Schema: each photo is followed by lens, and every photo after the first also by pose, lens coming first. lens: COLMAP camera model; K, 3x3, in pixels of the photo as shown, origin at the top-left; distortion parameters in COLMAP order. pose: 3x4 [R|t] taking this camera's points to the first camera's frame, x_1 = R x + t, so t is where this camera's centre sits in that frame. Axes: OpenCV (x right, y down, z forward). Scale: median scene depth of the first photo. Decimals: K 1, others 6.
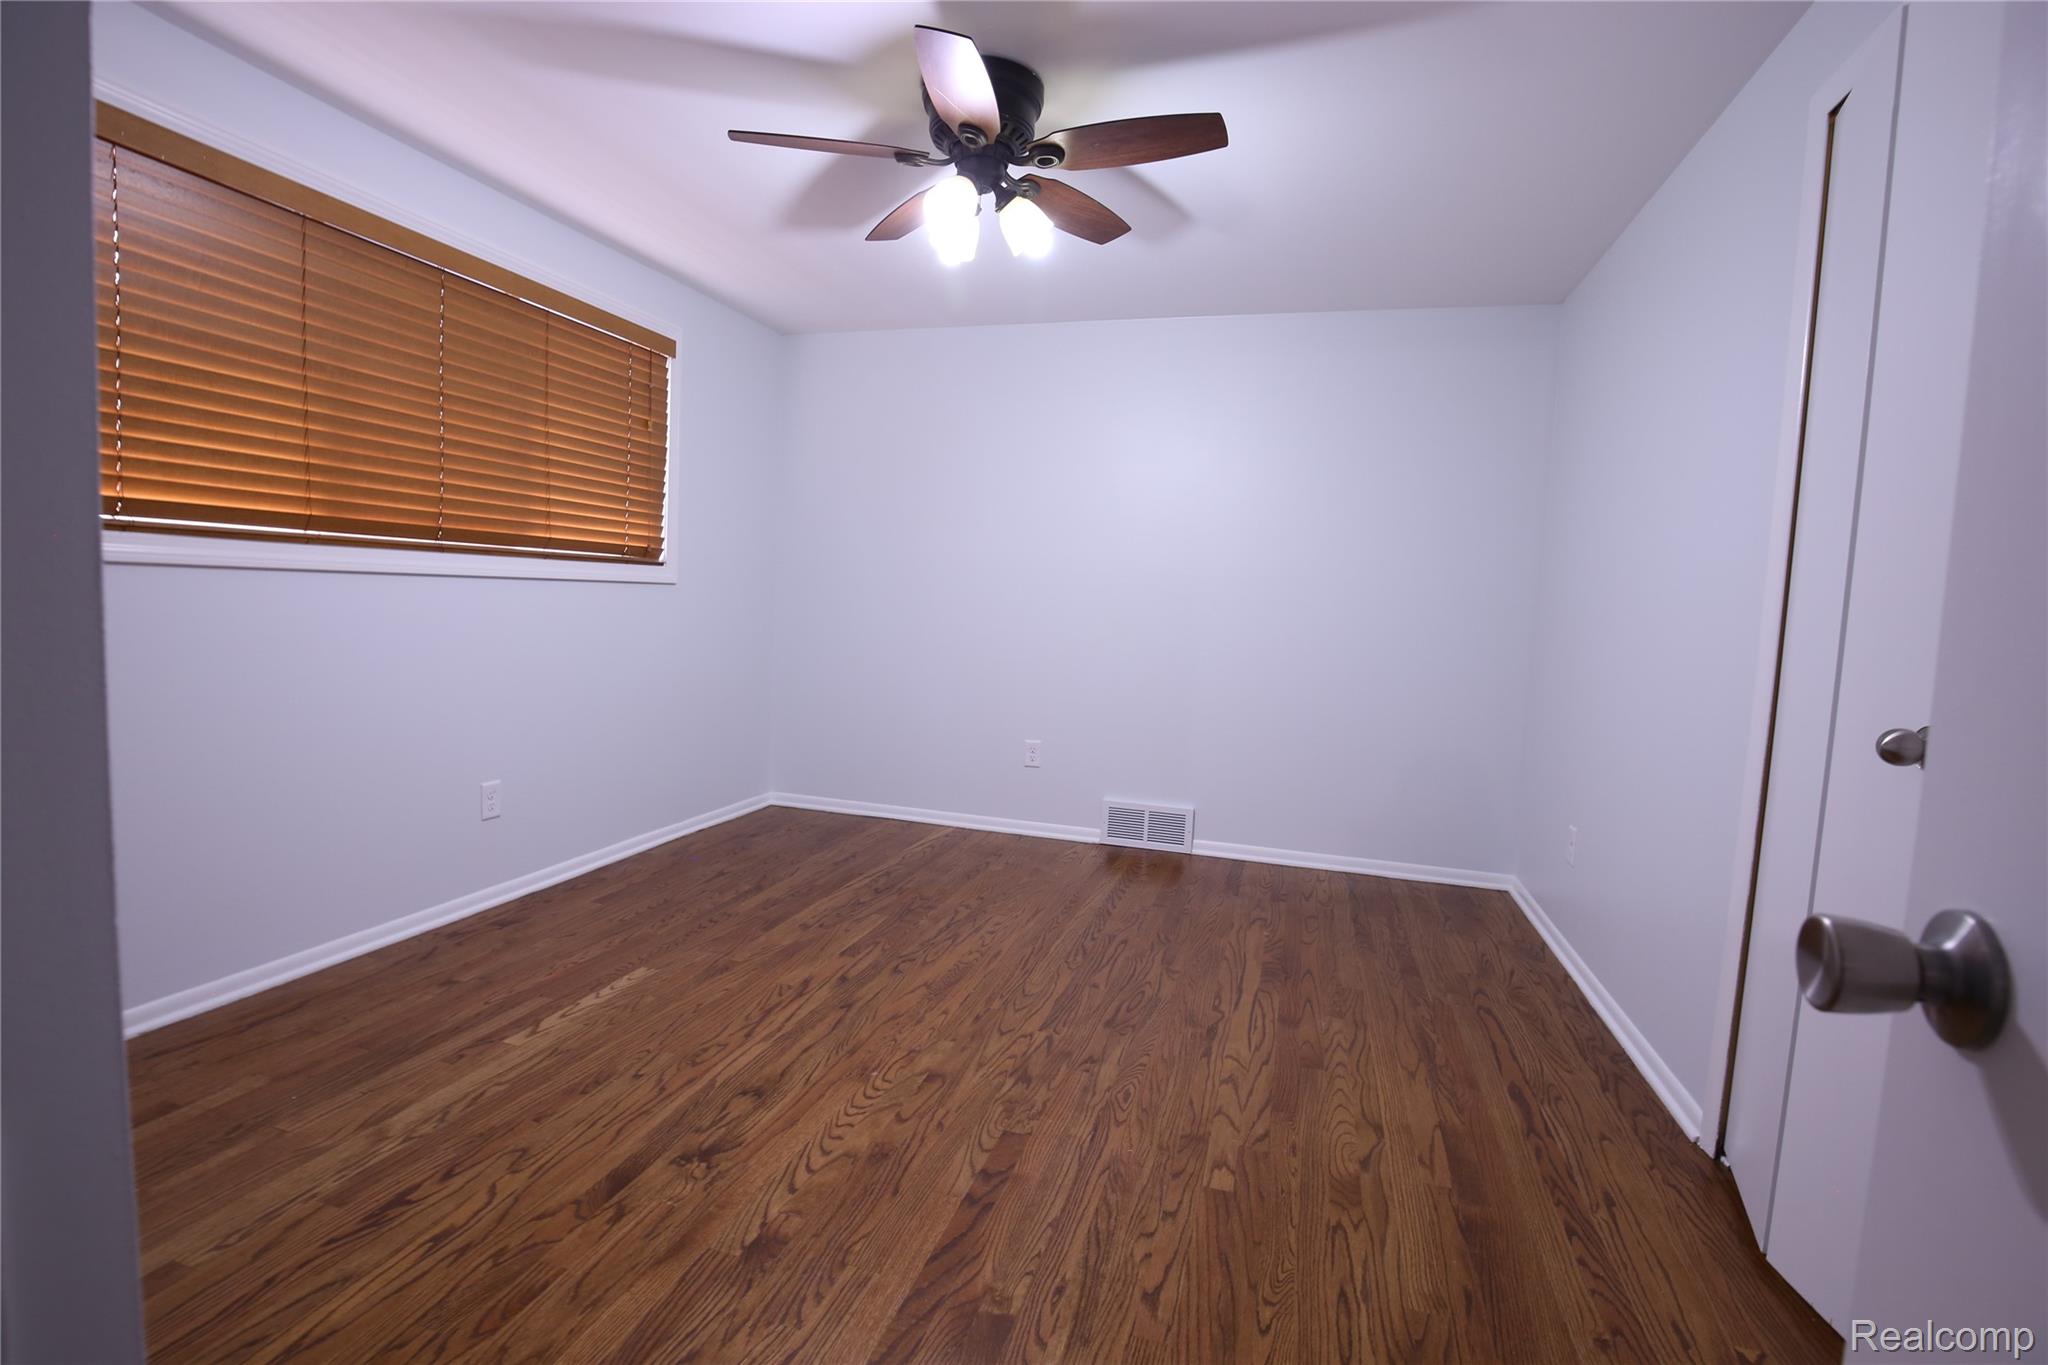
lens RADIAL K [[940.4, 0, 1017.4], [0, 940.4, 677.6], [0, 0, 1]] dist [-0.039669, 0.008925]
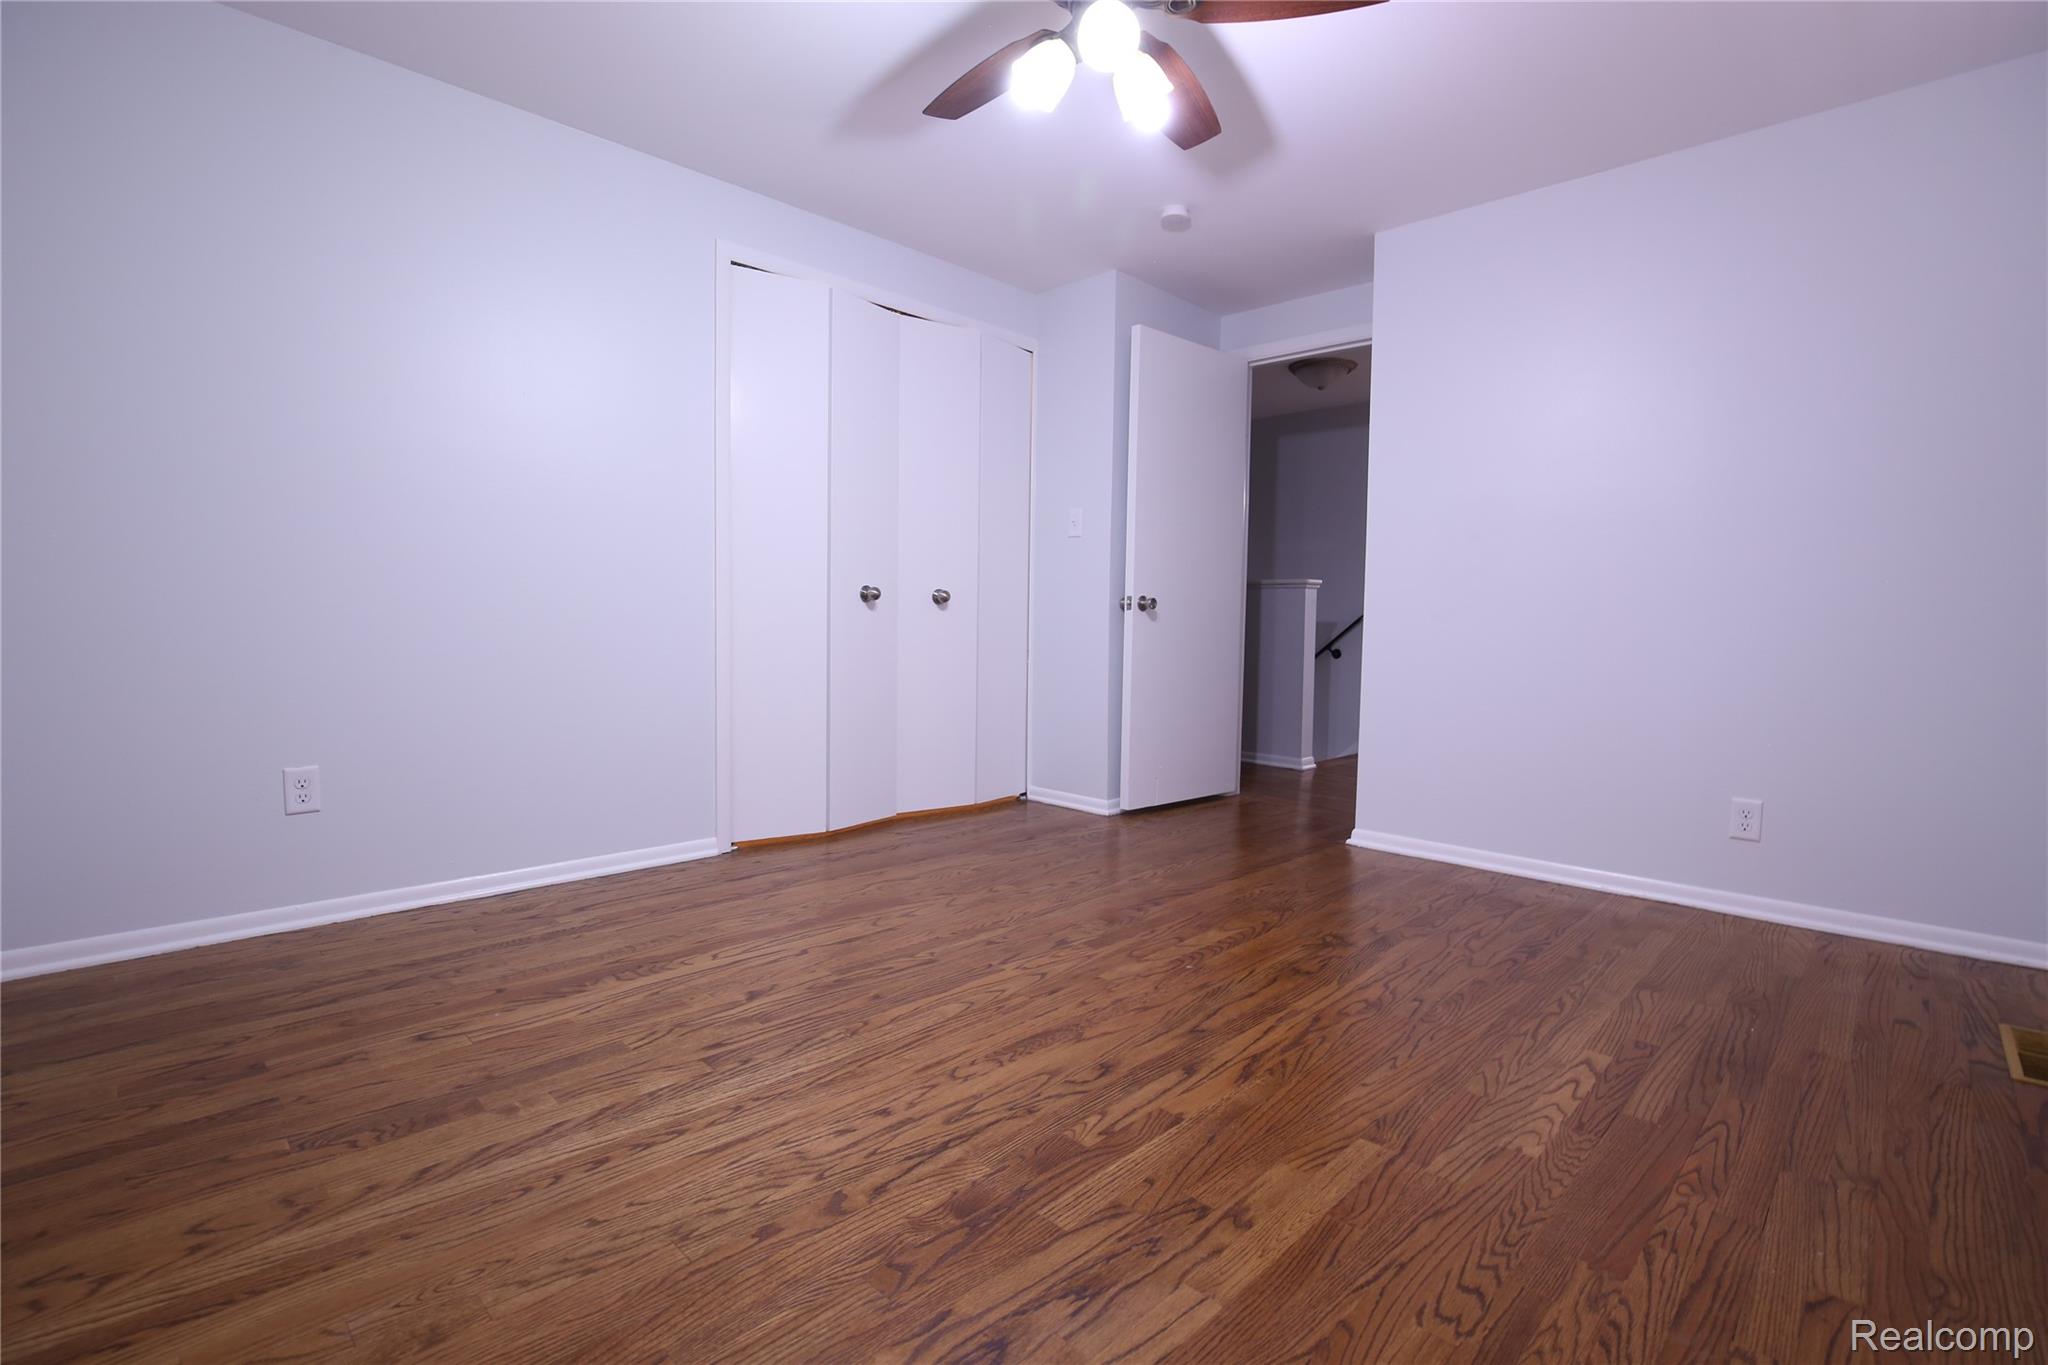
lens RADIAL K [[940.4, 0, 1017.4], [0, 940.4, 677.6], [0, 0, 1]] dist [-0.039669, 0.008925]
pose [[-0.882518, -0.085690, 0.462407, -0.383319], [-0.015430, 0.988006, 0.153640, -0.058645], [-0.470026, 0.128455, -0.873255, 1.701889]]
